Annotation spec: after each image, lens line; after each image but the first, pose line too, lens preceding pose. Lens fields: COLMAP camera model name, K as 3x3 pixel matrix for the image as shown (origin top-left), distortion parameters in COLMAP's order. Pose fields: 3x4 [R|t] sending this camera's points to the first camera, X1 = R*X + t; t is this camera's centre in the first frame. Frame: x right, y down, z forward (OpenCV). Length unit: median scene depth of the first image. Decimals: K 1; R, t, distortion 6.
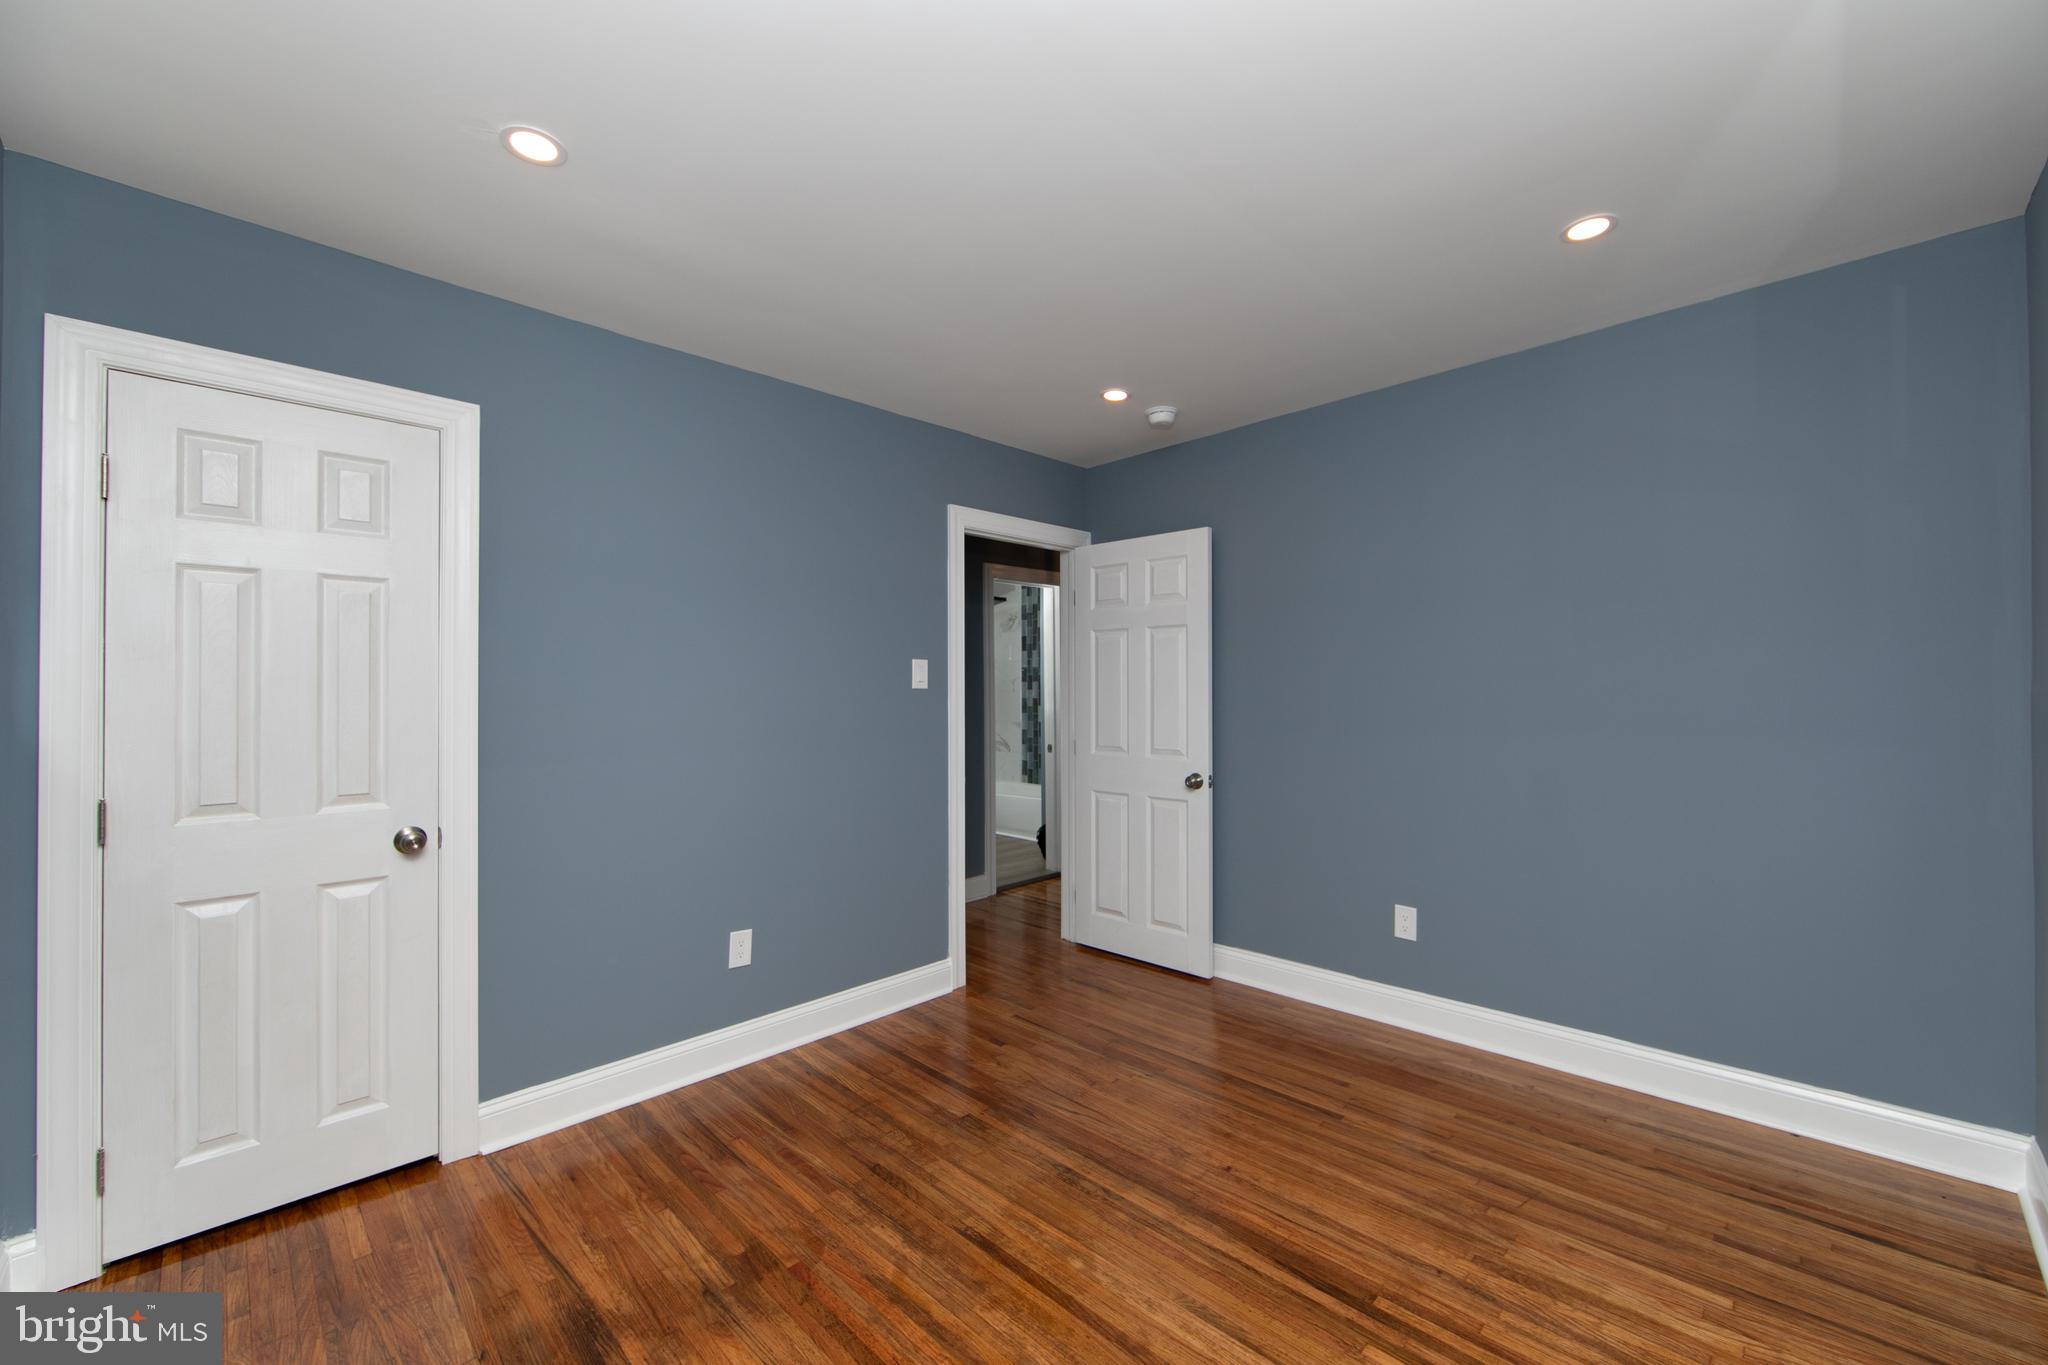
lens RADIAL K [[808.4, 0, 1019.3], [0, 808.4, 682.2], [0, 0, 1]] dist [-0.003631, 0.000075]
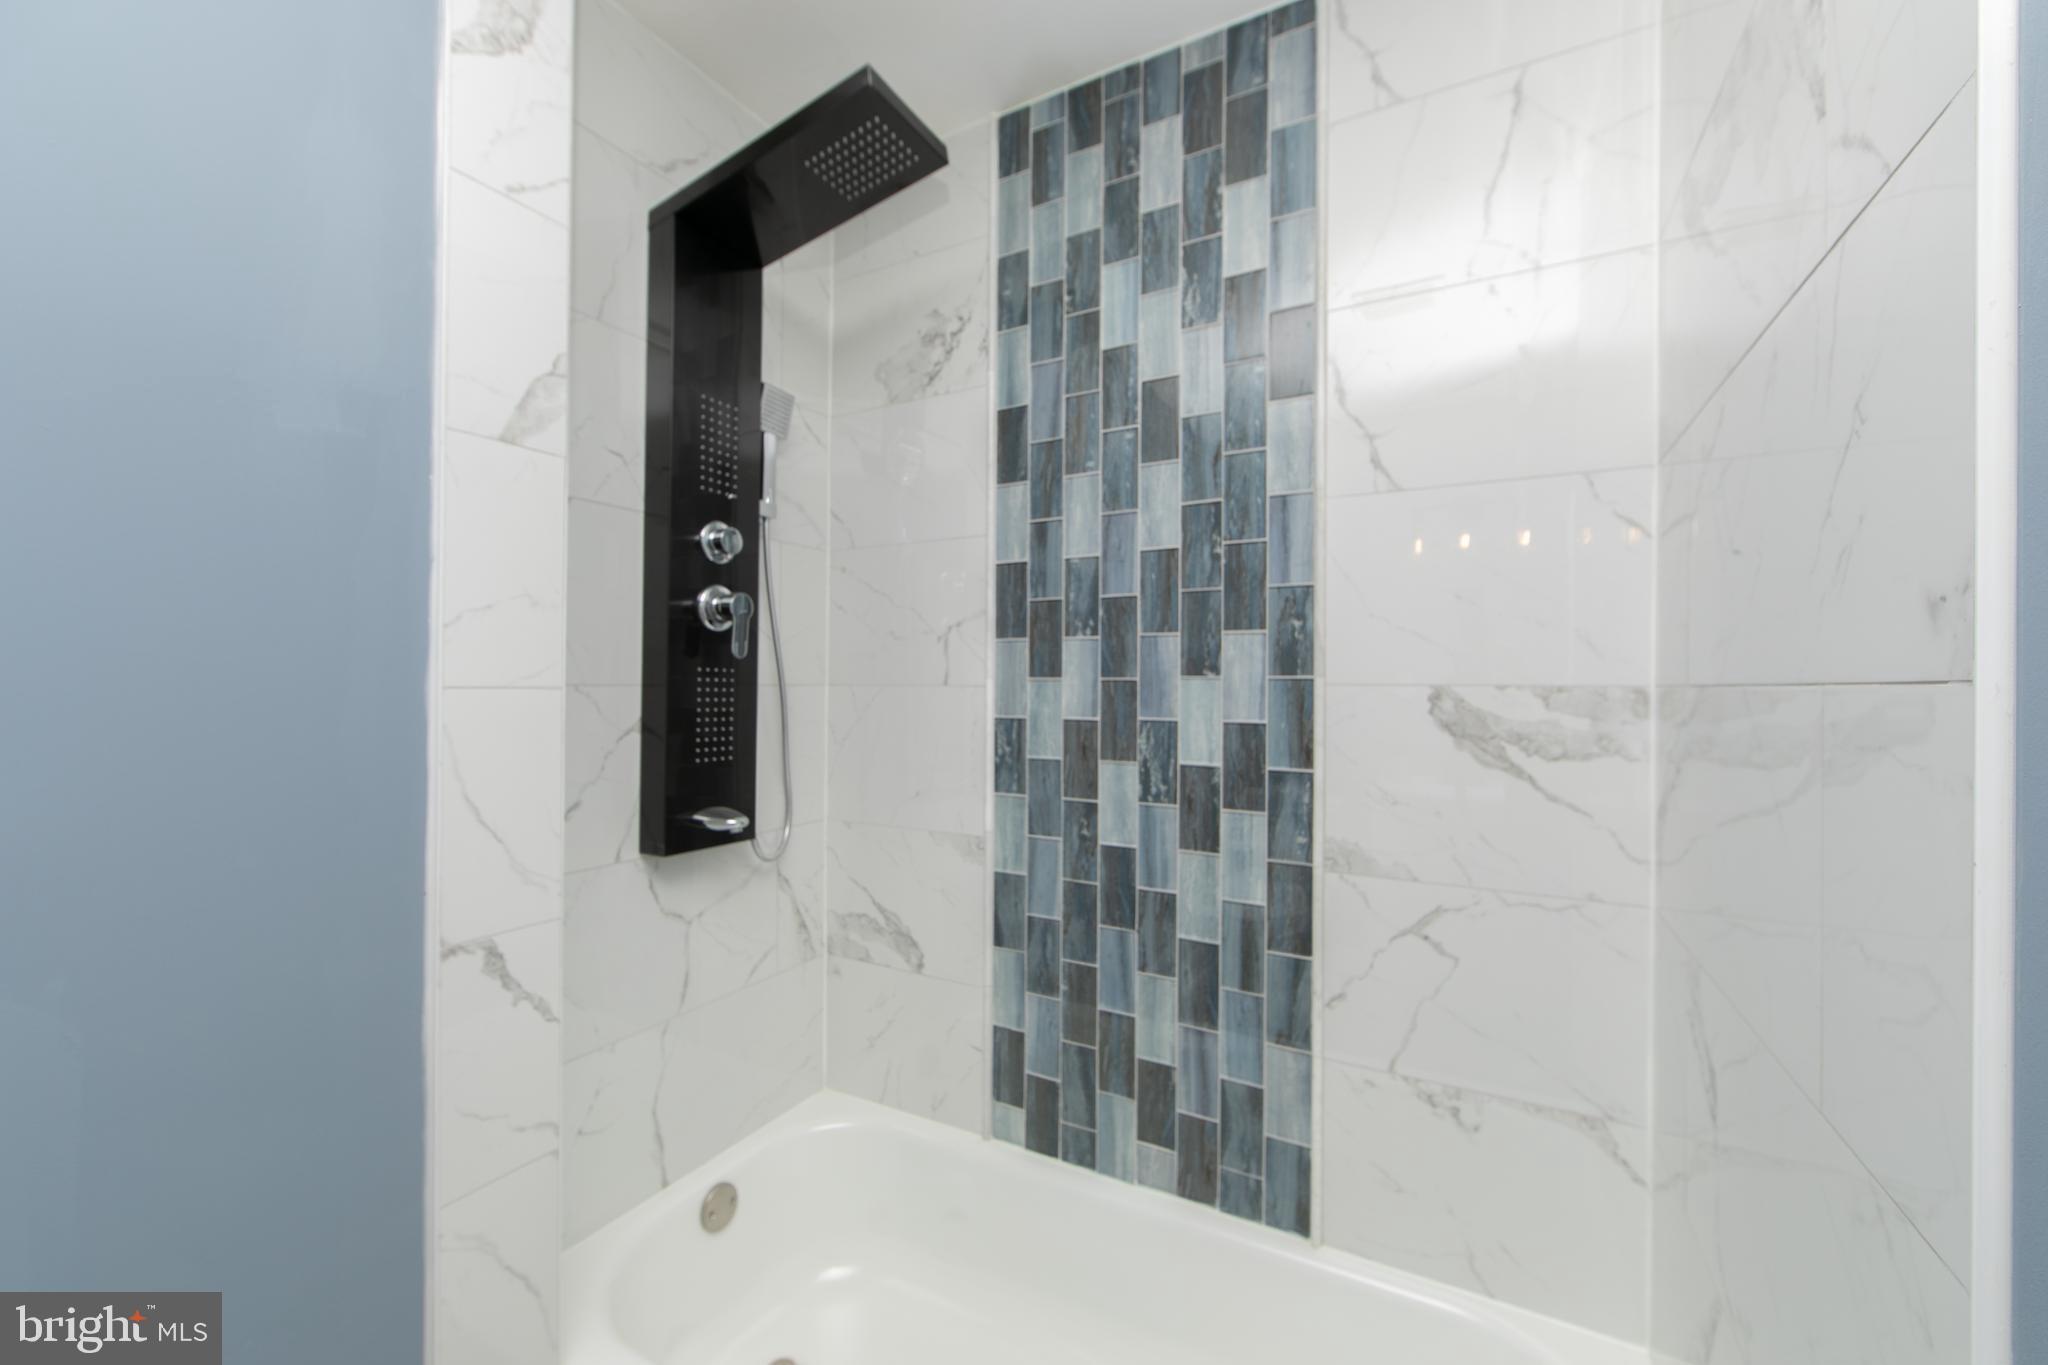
lens RADIAL K [[808.4, 0, 1027.4], [0, 808.4, 684.1], [0, 0, 1]] dist [-0.003631, 0.000075]
pose [[0.964978, 0.009916, 0.262142, -0.042203], [-0.015523, 0.999693, 0.019329, 0.007382], [-0.261870, -0.022722, 0.964836, 0.809390]]
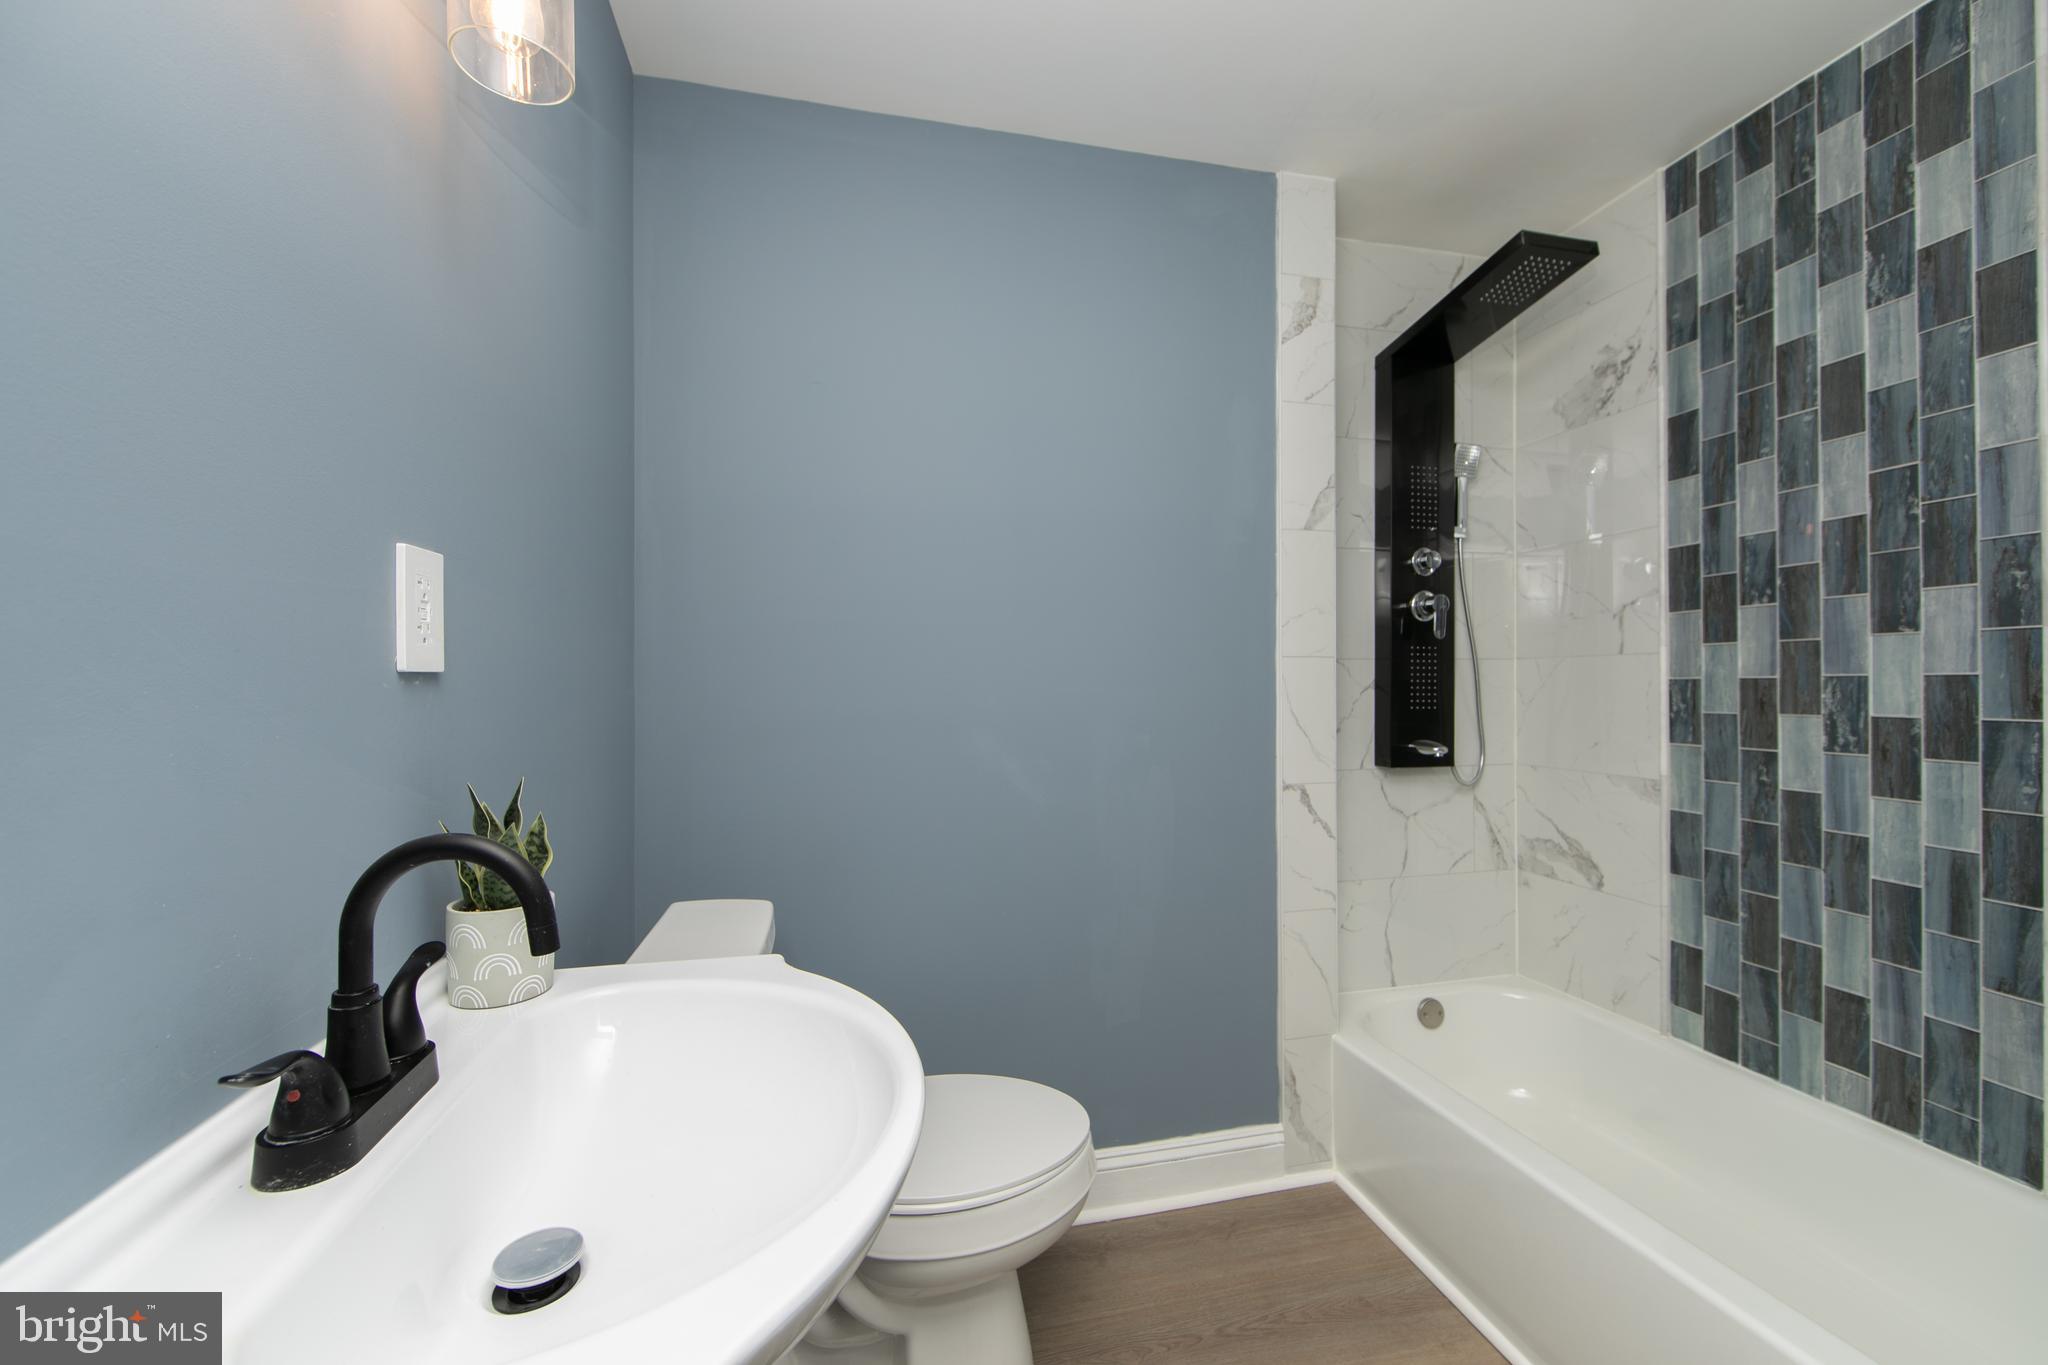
lens RADIAL K [[808.4, 0, 1032.5], [0, 808.4, 685.9], [0, 0, 1]] dist [-0.003631, 0.000075]
pose [[0.843106, -0.001715, -0.537745, -0.027403], [0.015705, 0.999647, 0.021435, 0.013645], [0.537518, -0.026517, 0.842835, 0.705491]]
